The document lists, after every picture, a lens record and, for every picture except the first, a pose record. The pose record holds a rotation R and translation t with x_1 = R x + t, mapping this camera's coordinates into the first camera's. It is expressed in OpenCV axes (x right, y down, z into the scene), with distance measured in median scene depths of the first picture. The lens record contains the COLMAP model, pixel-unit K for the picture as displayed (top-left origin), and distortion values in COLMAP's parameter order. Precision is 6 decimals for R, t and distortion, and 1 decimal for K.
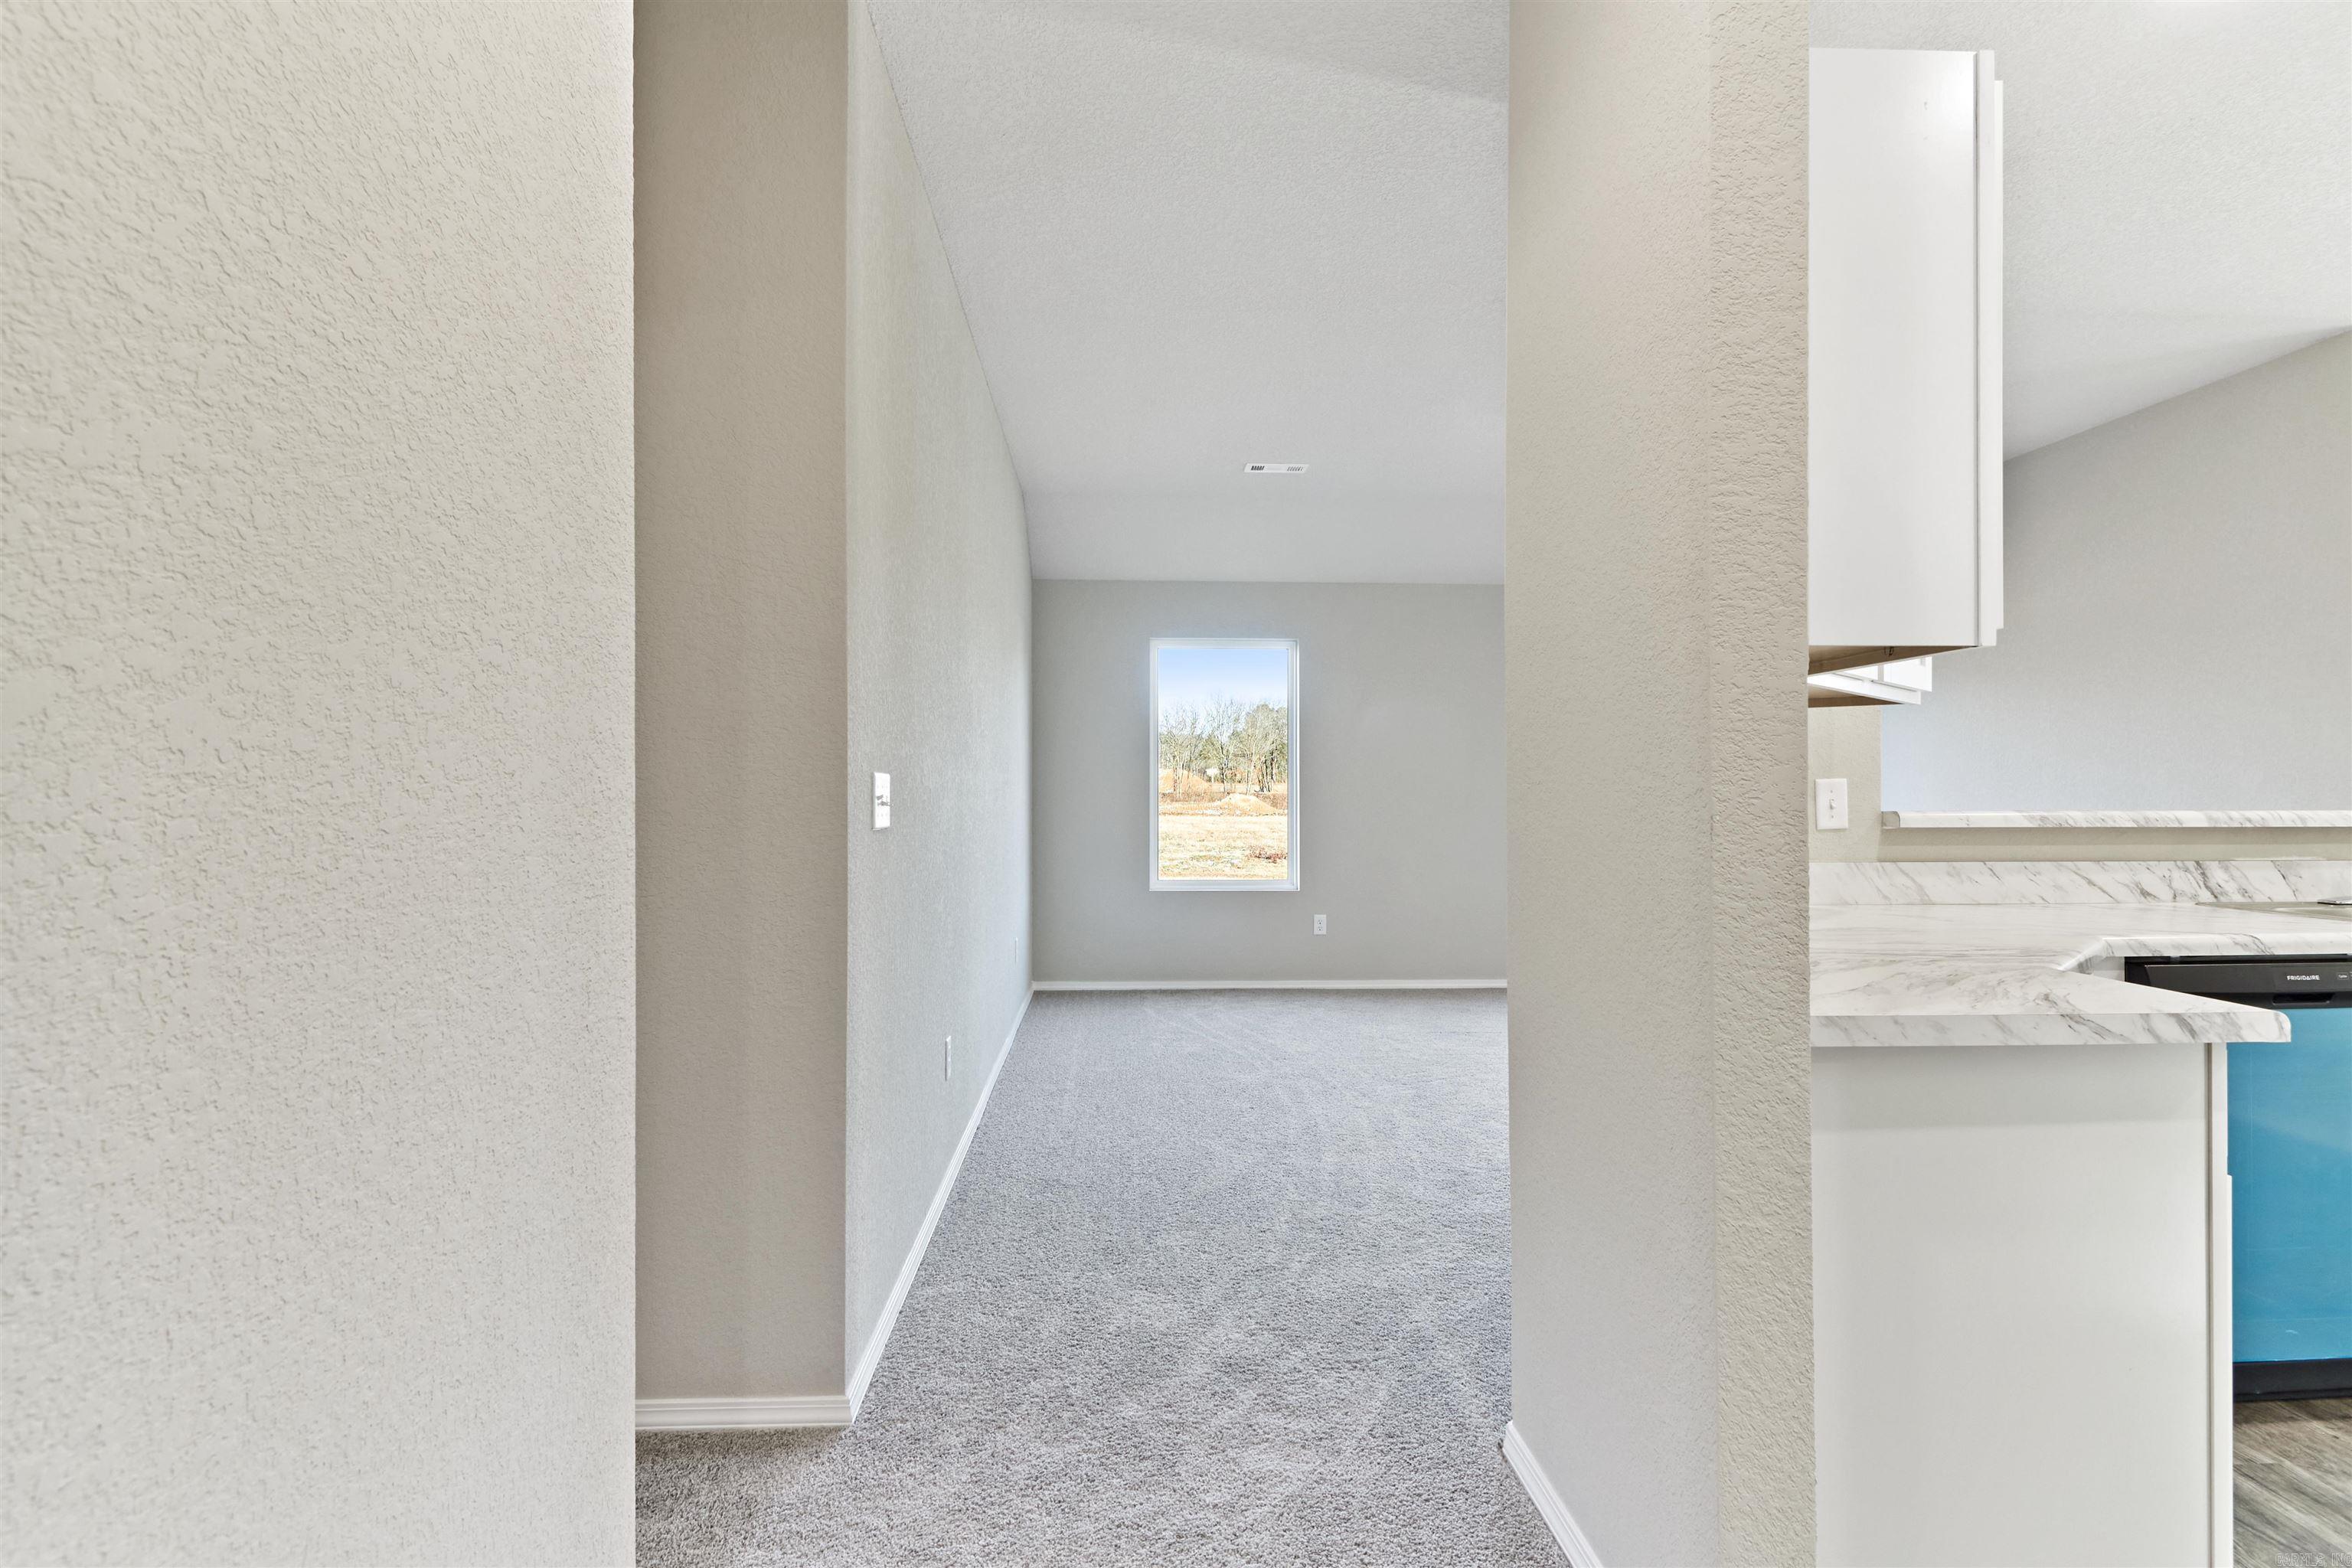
lens RADIAL K [[1290.1, 0, 1175.7], [0, 1290.1, 785.9], [0, 0, 1]] dist [0.017071, -0.005003]
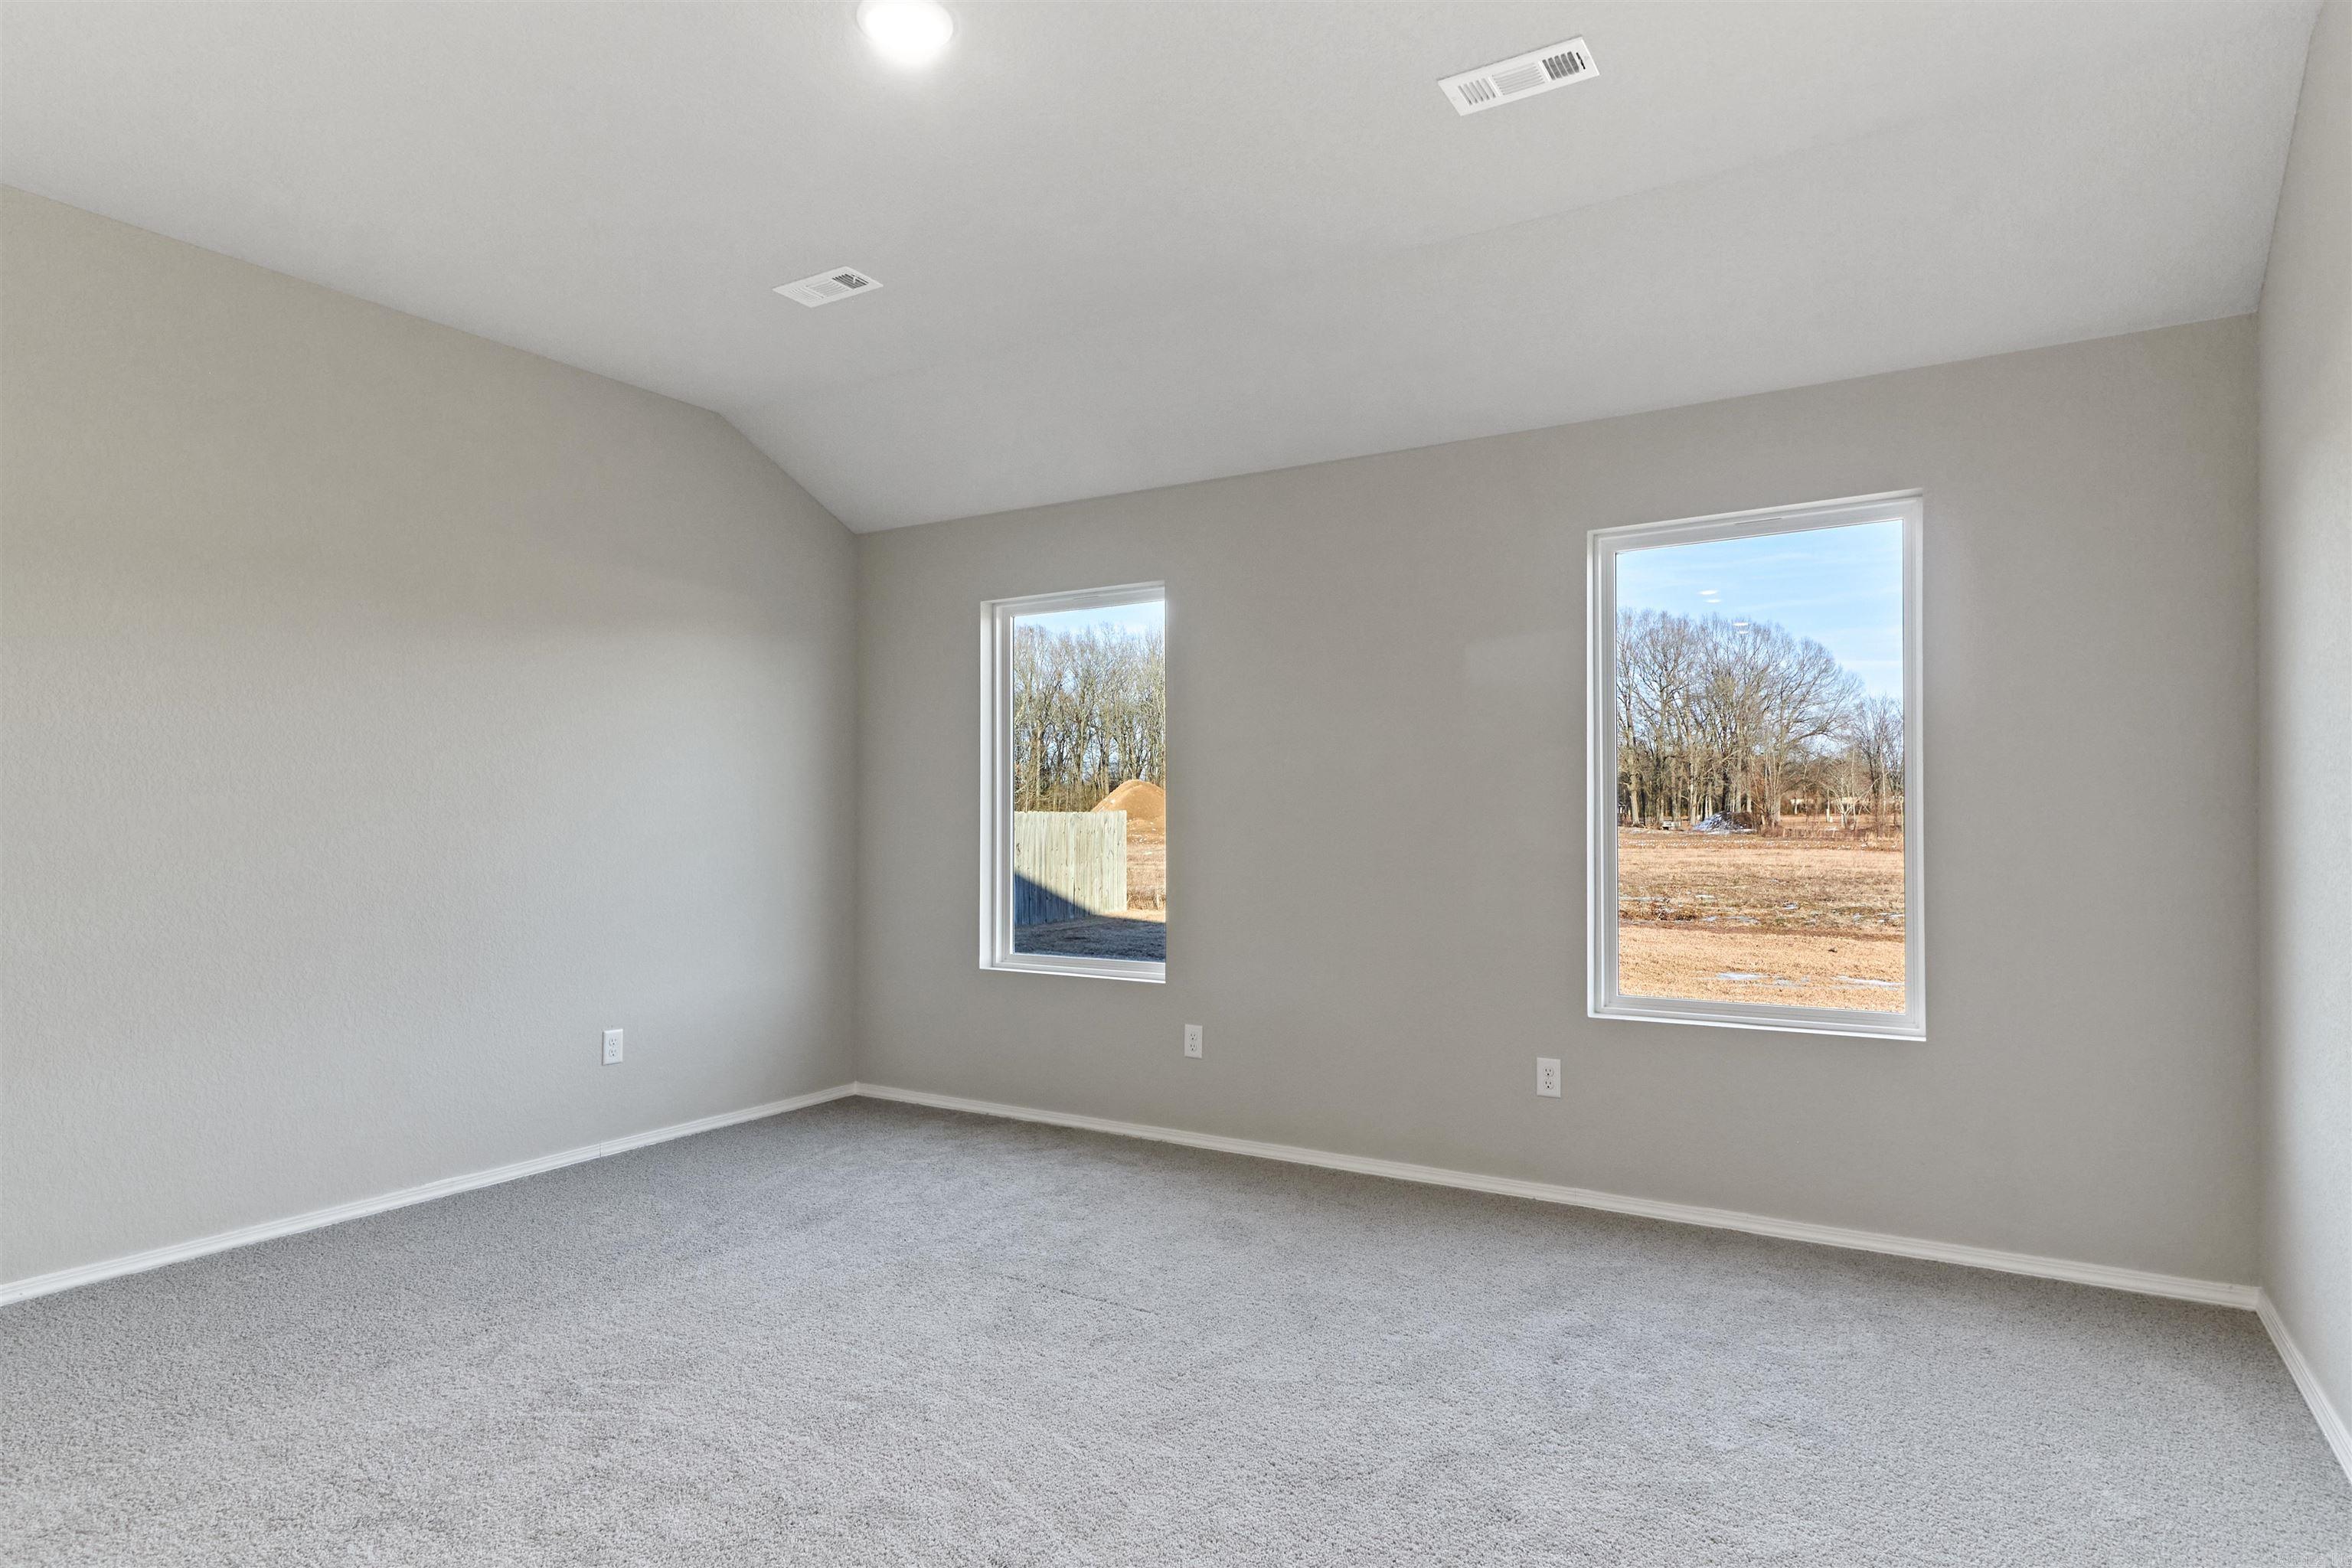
lens RADIAL K [[1290.1, 0, 1173.6], [0, 1290.1, 807.1], [0, 0, 1]] dist [0.017071, -0.005003]
pose [[0.821550, -0.007777, -0.570084, 1.116212], [0.002453, 0.999946, -0.010106, 0.004302], [0.570131, 0.006904, 0.821524, 1.192109]]
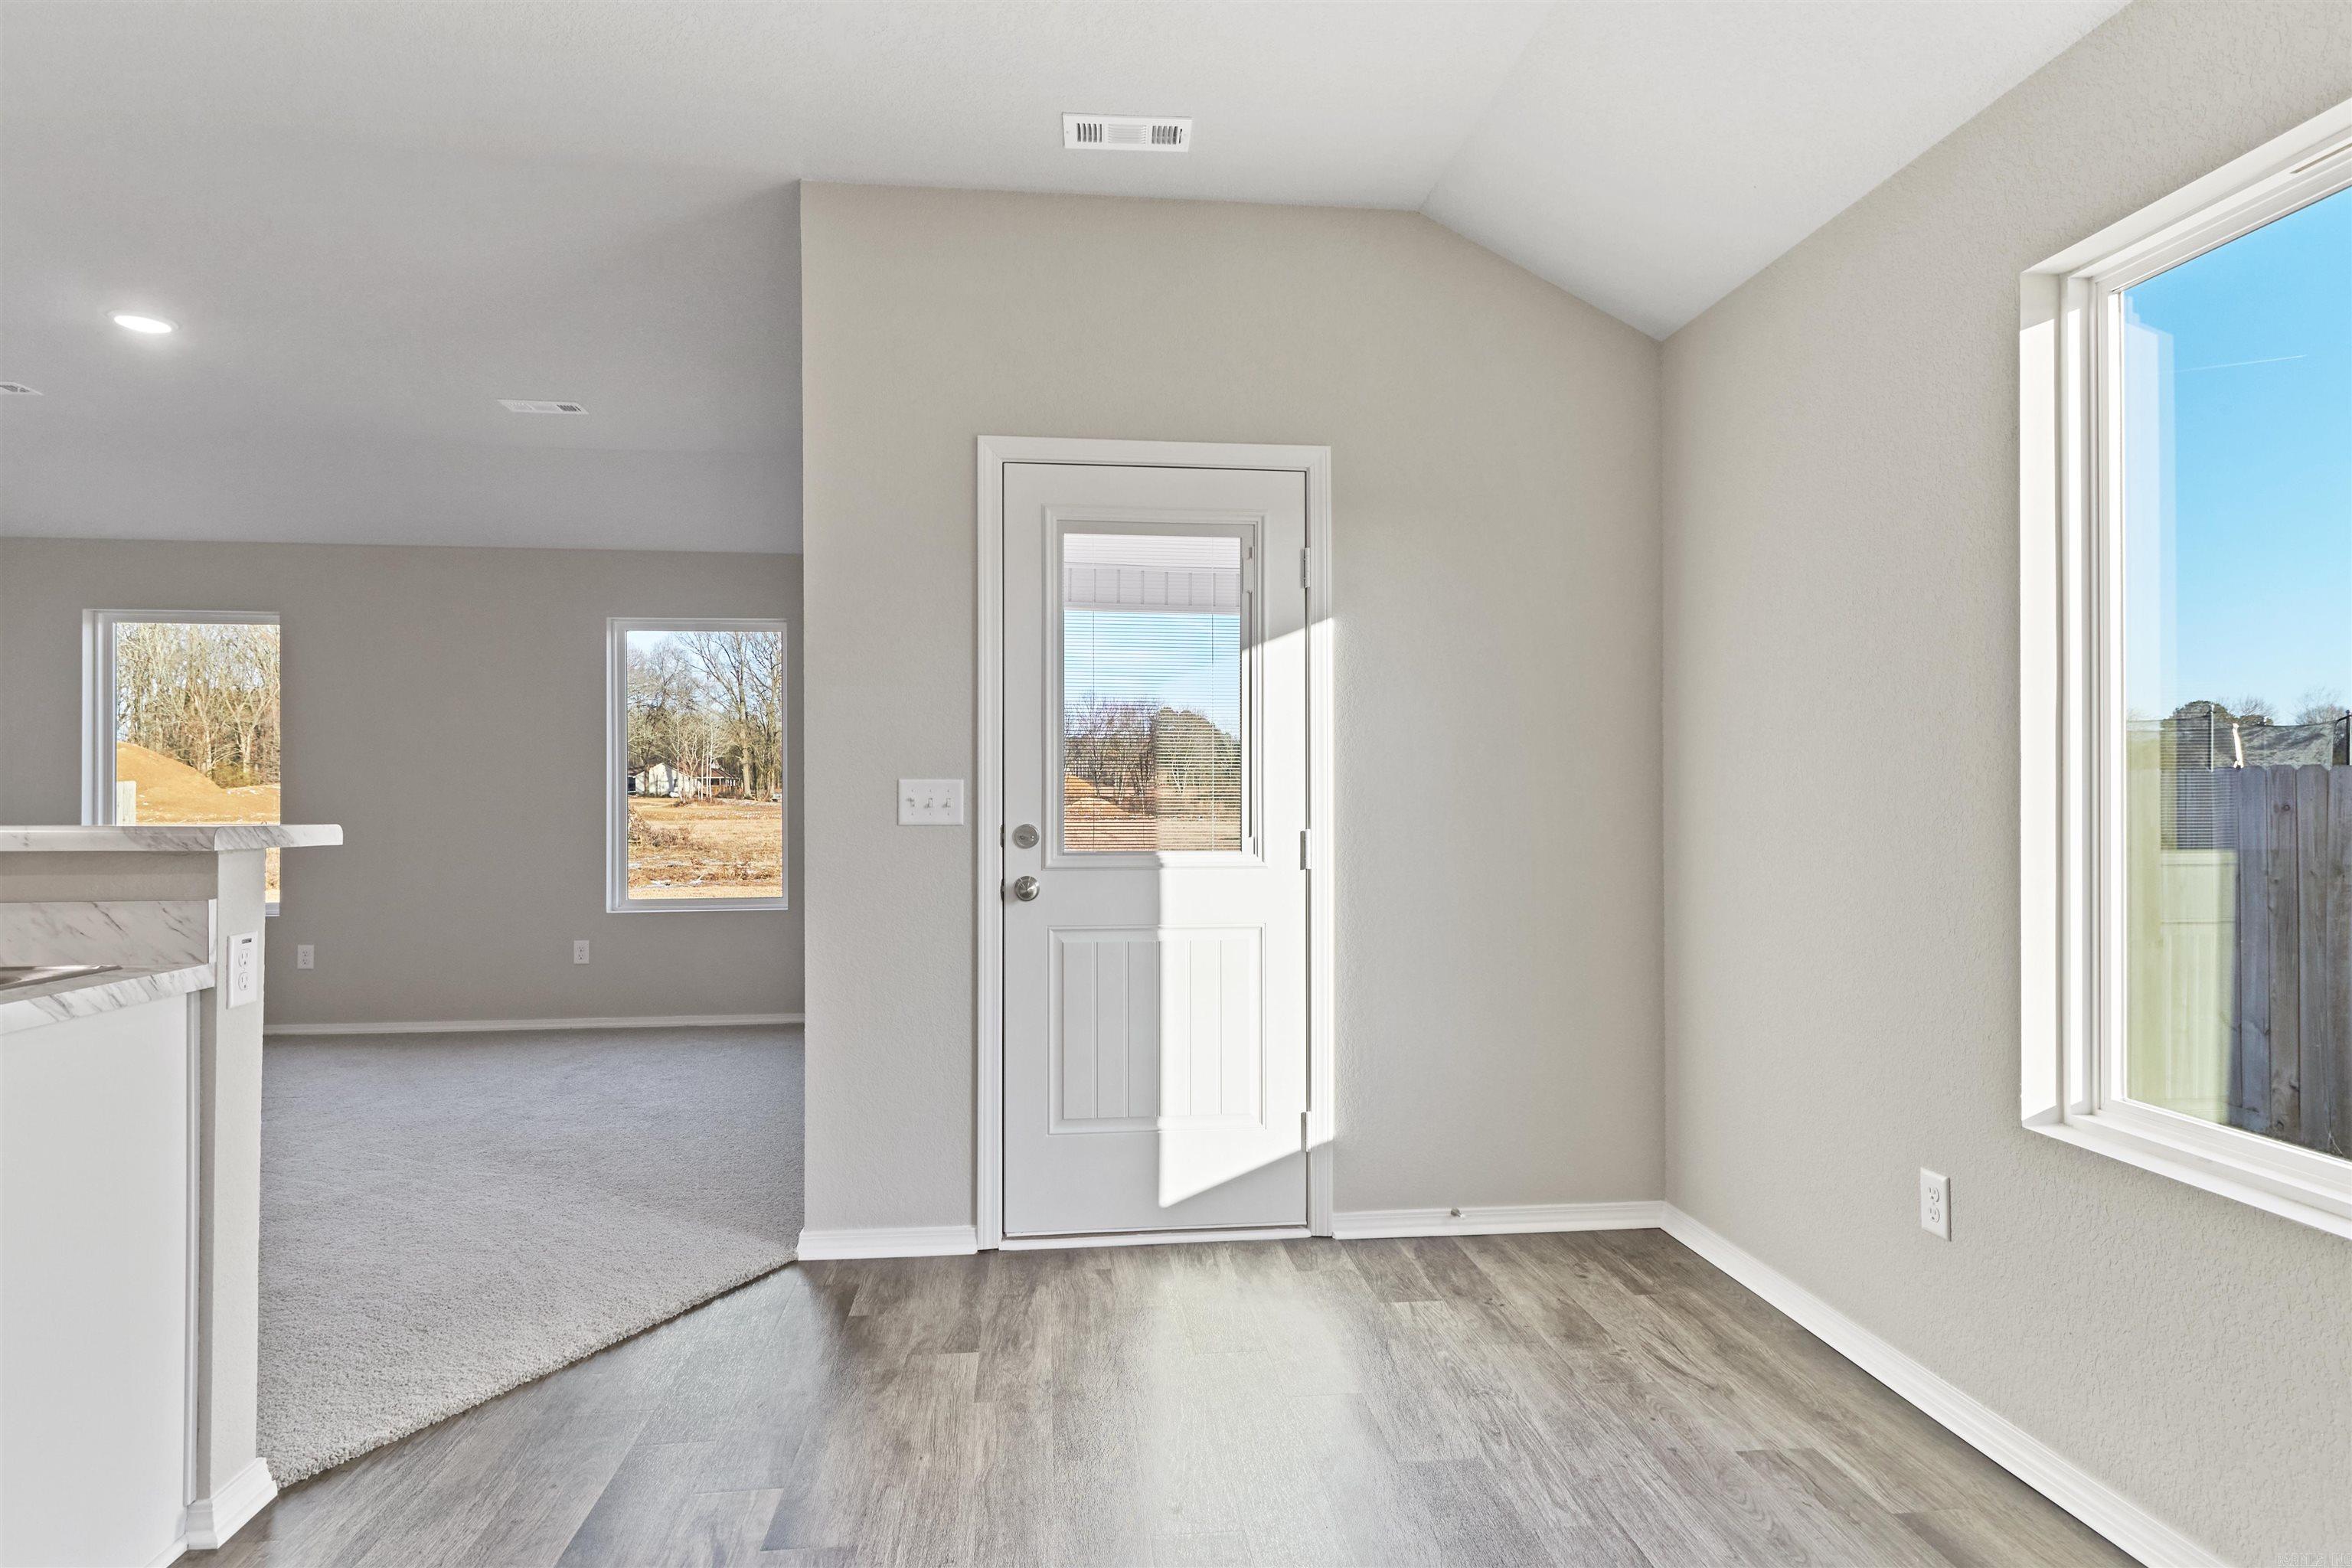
lens RADIAL K [[1290.1, 0, 1179.7], [0, 1290.1, 786.9], [0, 0, 1]] dist [0.017071, -0.005003]
pose [[0.998435, -0.001566, 0.055897, 1.535285], [0.001737, 0.999994, -0.003004, 0.003864], [-0.055892, 0.003096, 0.998432, 0.323850]]
